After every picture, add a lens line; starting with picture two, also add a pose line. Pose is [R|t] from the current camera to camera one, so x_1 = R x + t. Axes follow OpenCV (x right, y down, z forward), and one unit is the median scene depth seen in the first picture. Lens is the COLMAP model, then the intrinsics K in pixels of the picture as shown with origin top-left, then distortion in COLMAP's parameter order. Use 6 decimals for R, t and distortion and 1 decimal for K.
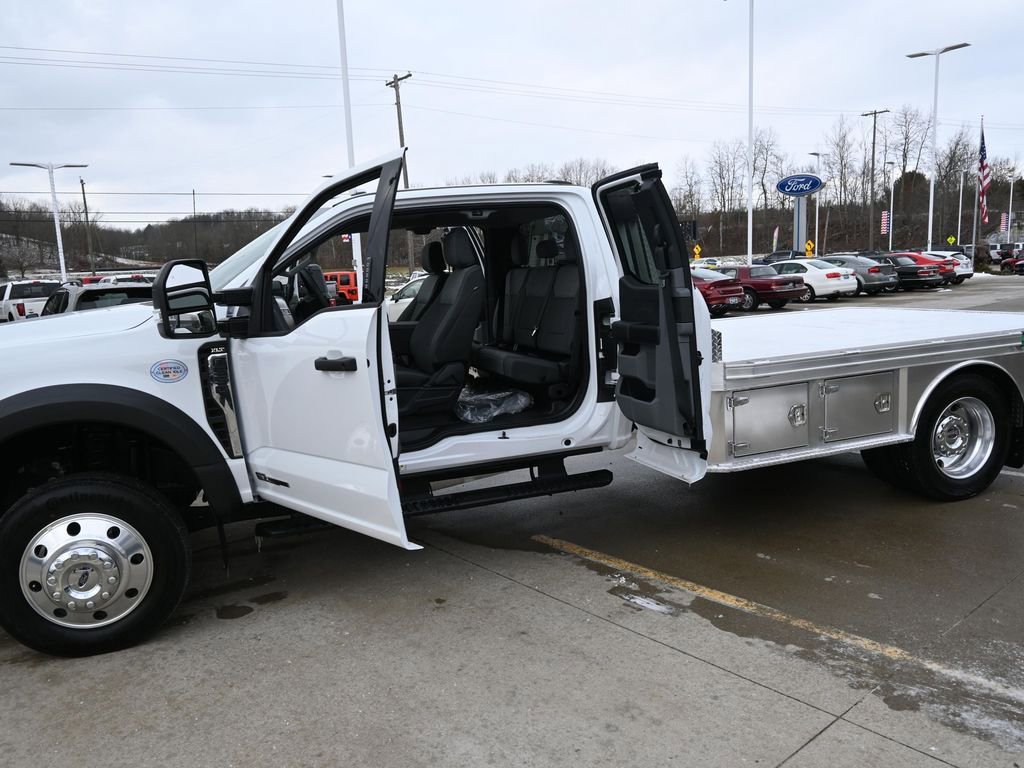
lens RADIAL K [[779.2, 0, 511.0], [0, 779.2, 384.9], [0, 0, 1]] dist [-0.006857, 0.000662]
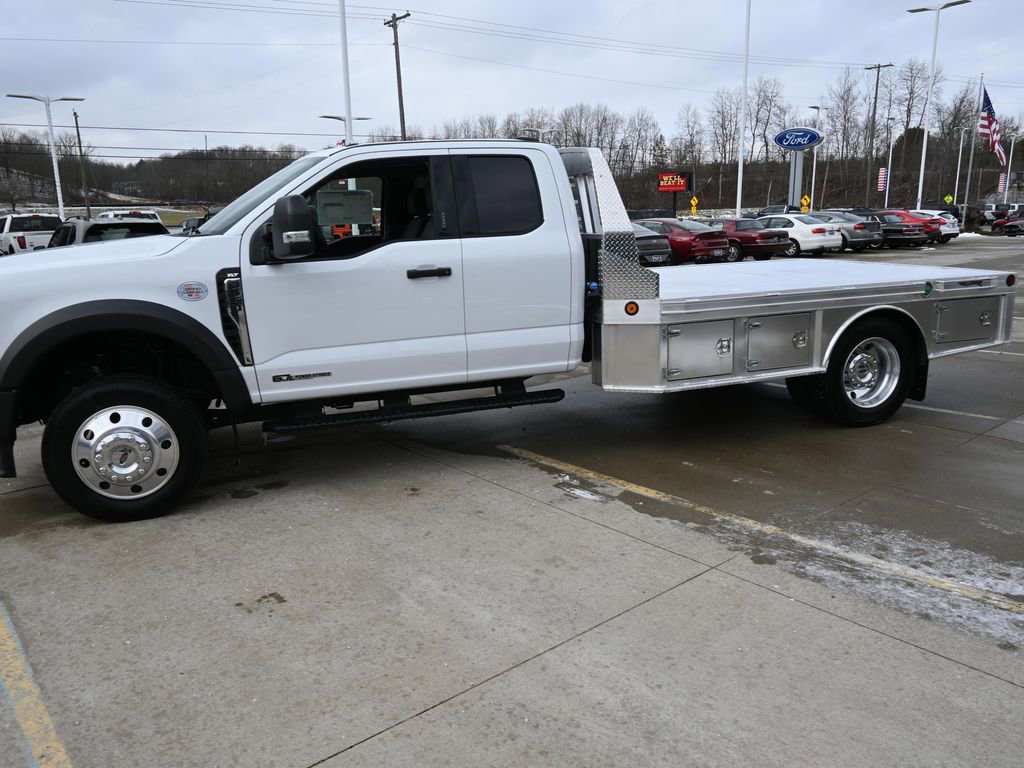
lens RADIAL K [[779.2, 0, 511.0], [0, 779.2, 384.9], [0, 0, 1]] dist [-0.006857, 0.000662]
pose [[0.999614, 0.026346, 0.008782, 0.044160], [-0.026867, 0.997470, 0.065810, 0.031311], [-0.007026, -0.066021, 0.997793, -0.200273]]
